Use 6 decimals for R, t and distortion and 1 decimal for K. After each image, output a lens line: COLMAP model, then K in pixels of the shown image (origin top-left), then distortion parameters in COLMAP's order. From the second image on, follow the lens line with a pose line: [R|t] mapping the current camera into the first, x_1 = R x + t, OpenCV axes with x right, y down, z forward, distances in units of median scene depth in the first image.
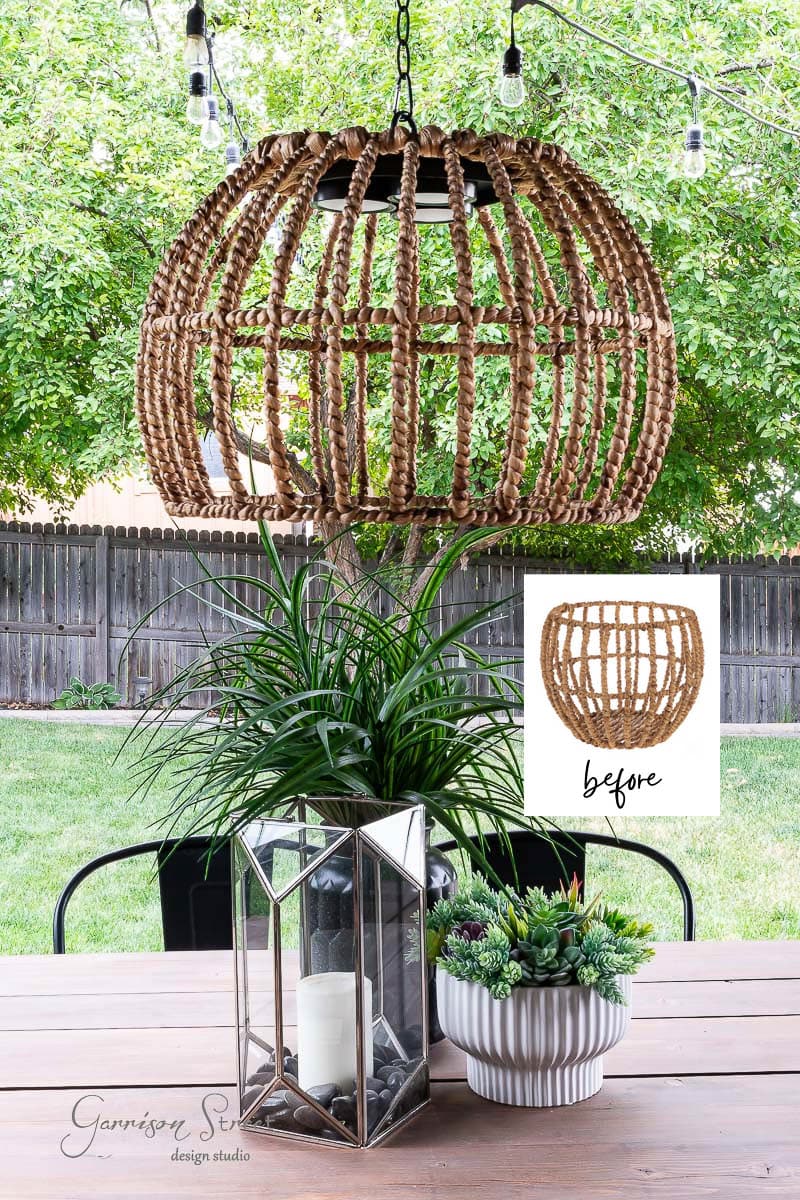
lens RADIAL K [[1484.8, 0, 400.0], [0, 1484.8, 600.0], [0, 0, 1]] dist [-0.010116, -0.007193]
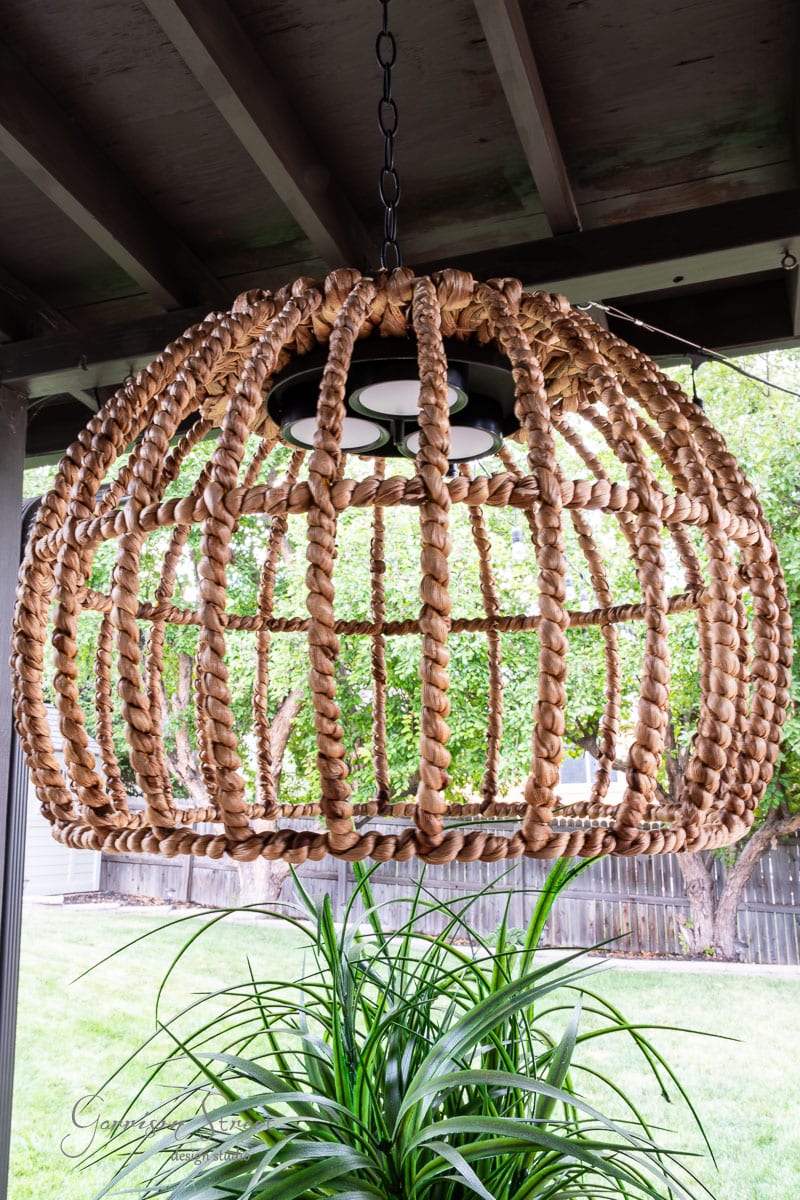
lens RADIAL K [[966.1, 0, 400.0], [0, 966.1, 600.0], [0, 0, 1]] dist [-0.006134, -0.000432]
pose [[0.948069, -0.072563, -0.309677, 0.166536], [-0.012630, 0.964273, -0.264611, -0.046315], [0.317814, 0.254780, 0.913280, 0.599219]]
